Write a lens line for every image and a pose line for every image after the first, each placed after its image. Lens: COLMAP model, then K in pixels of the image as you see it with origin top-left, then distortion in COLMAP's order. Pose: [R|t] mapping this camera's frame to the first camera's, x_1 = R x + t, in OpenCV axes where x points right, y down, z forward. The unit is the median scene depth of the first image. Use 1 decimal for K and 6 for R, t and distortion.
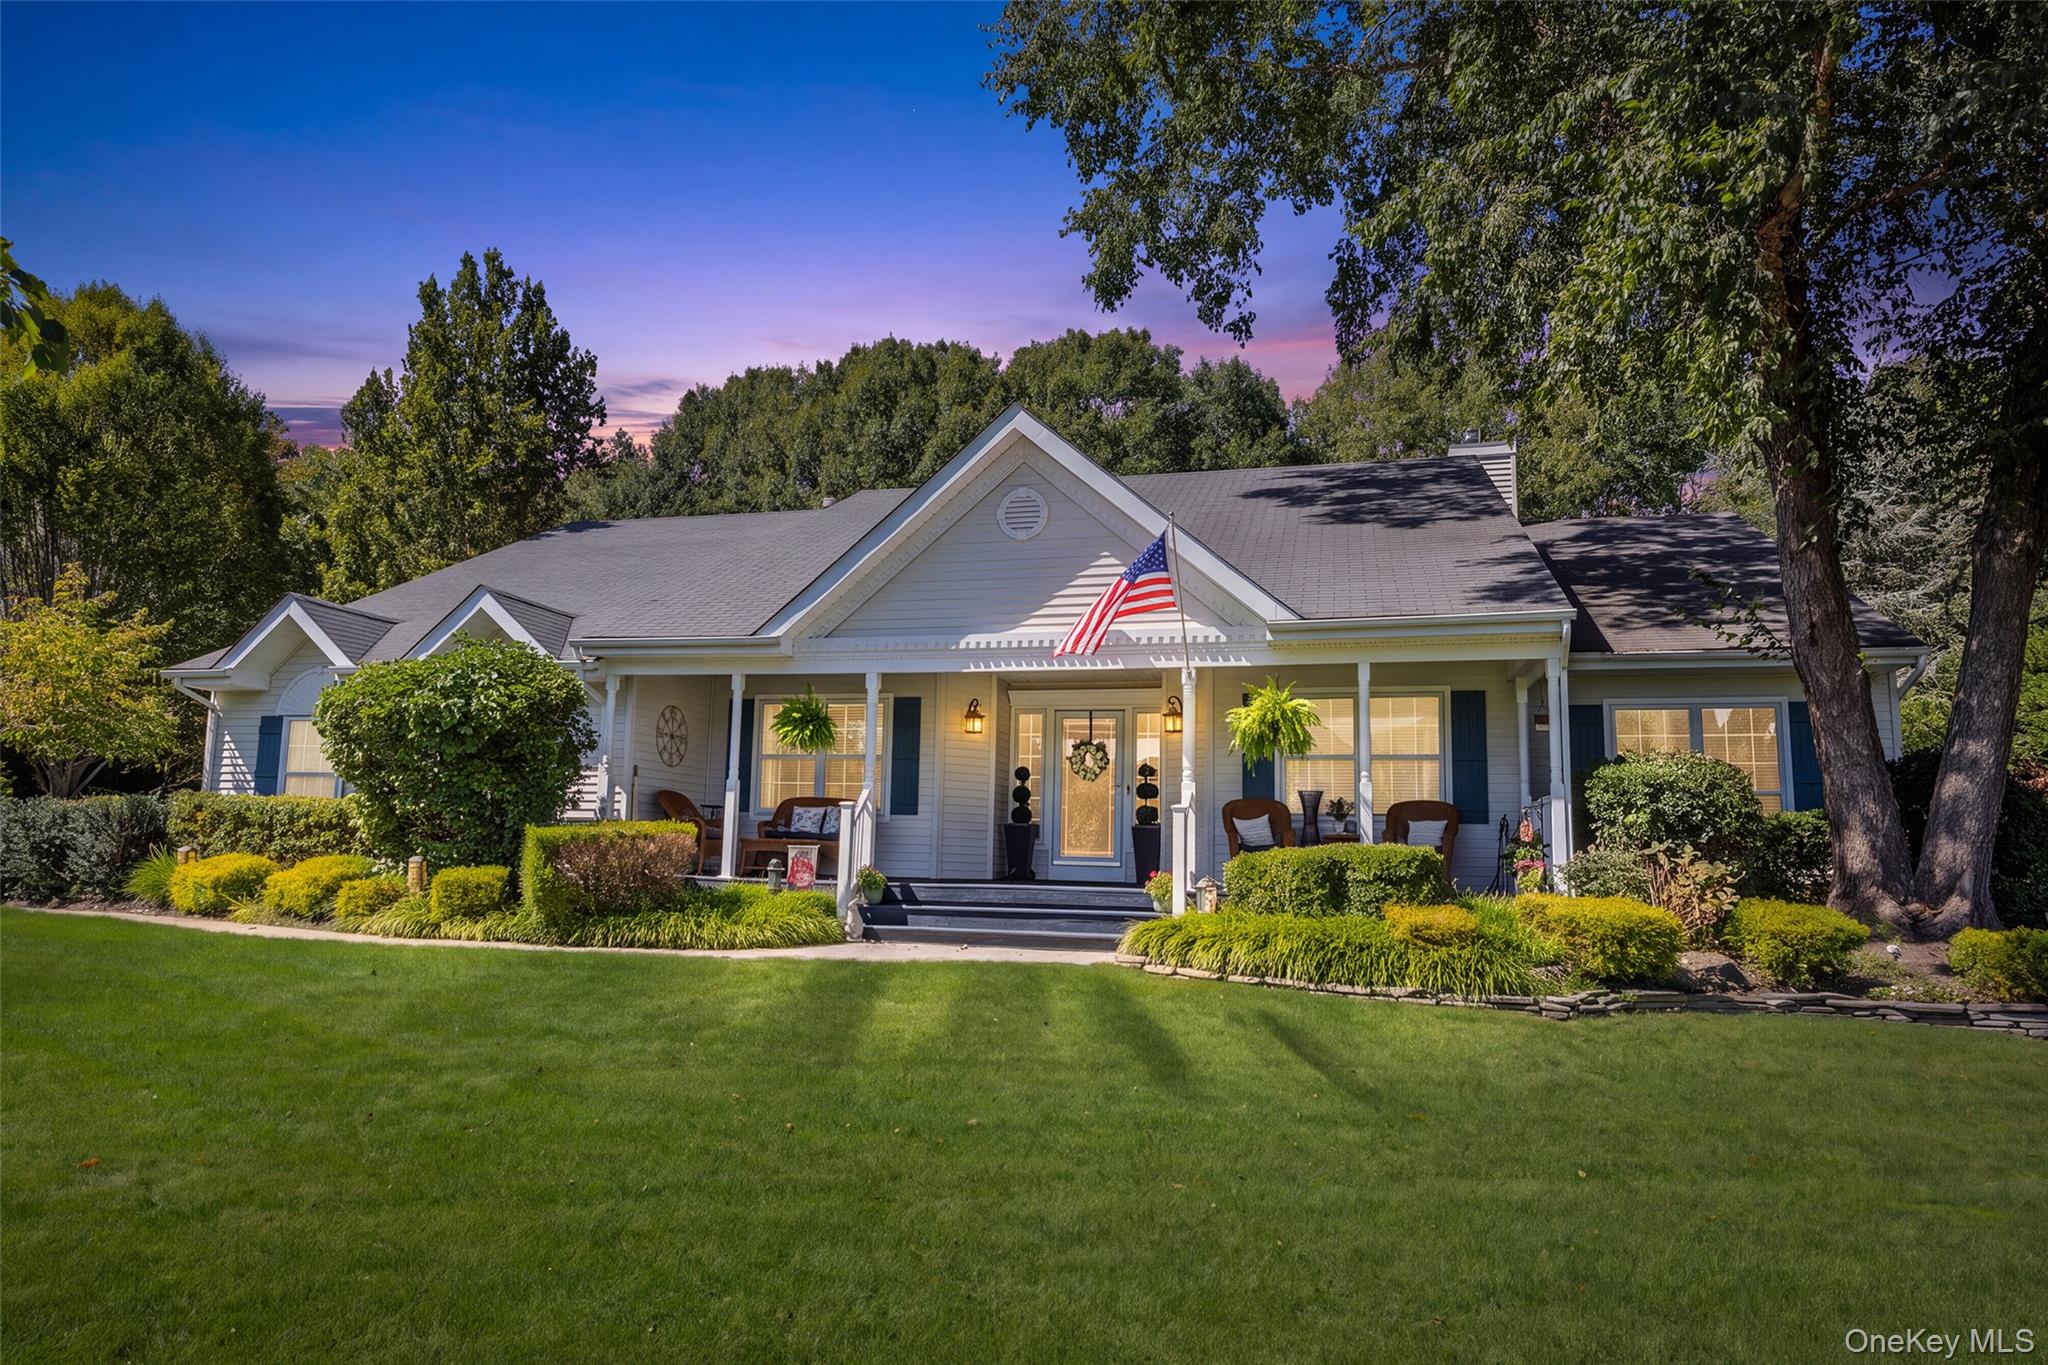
lens RADIAL K [[1182.9, 0, 950.2], [0, 1182.9, 722.0], [0, 0, 1]] dist [0.007249, 0.000464]
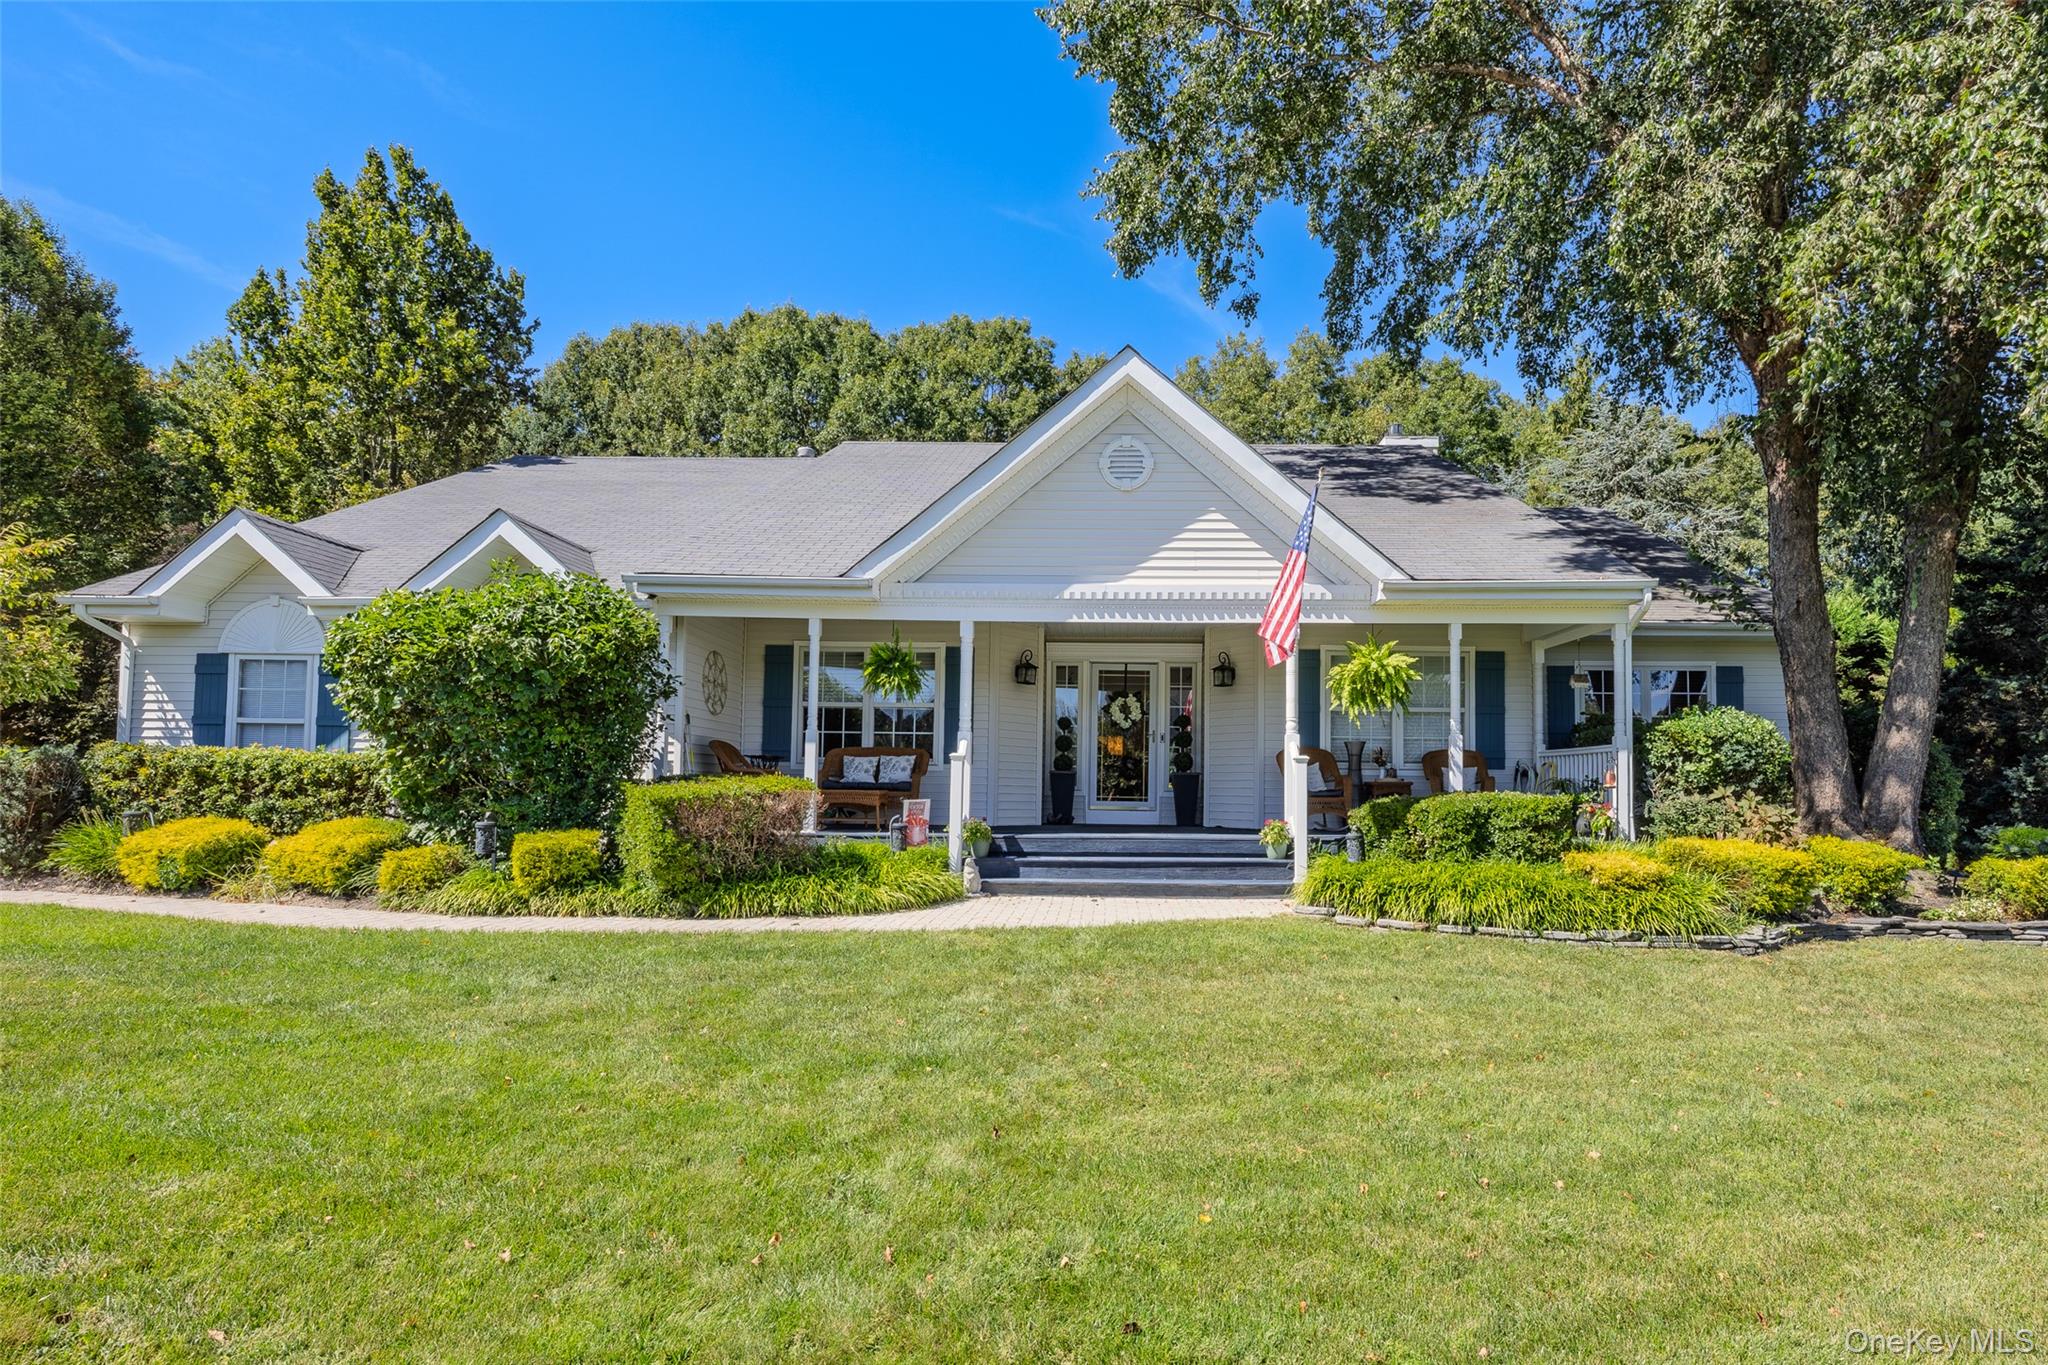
lens RADIAL K [[999.9, 0, 1033.0], [0, 999.9, 762.3], [0, 0, 1]] dist [-0.004187, -0.000276]
pose [[0.968018, -0.007316, 0.250773, -0.213253], [-0.014864, 0.996146, 0.086438, 0.002542], [-0.250439, -0.087401, 0.964179, 0.177315]]
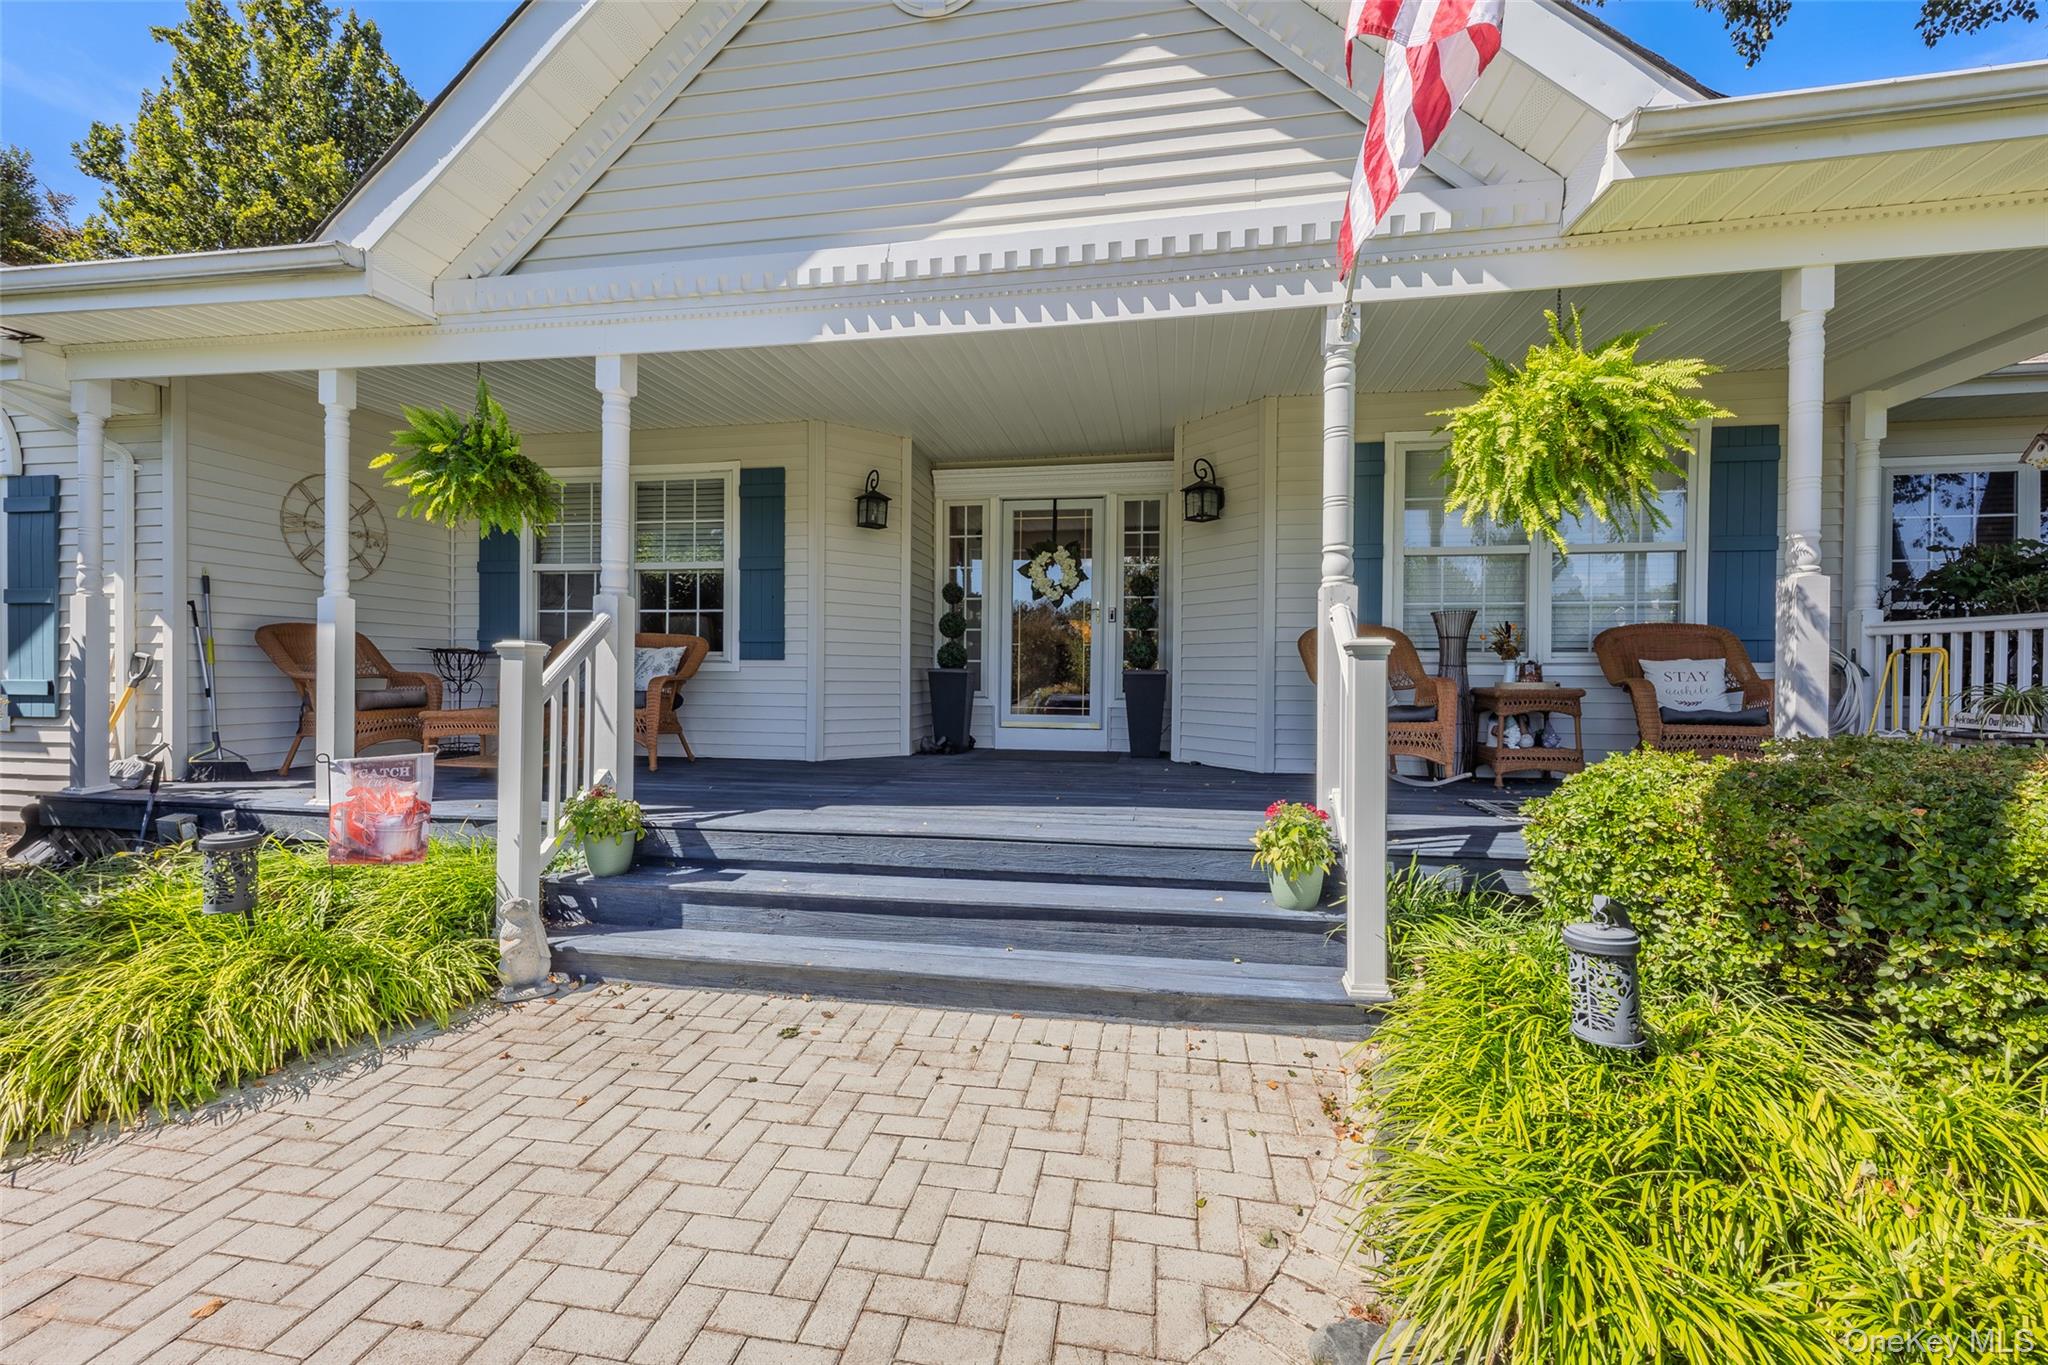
lens RADIAL K [[756.4, 0, 1024.0], [0, 756.4, 682.5], [0, 0, 1]] dist [0.018127, 0.000016]
pose [[0.989696, -0.023285, 0.141278, 0.044466], [0.004749, 0.991484, 0.130144, 0.043438], [-0.143105, -0.128132, 0.981378, 0.653216]]
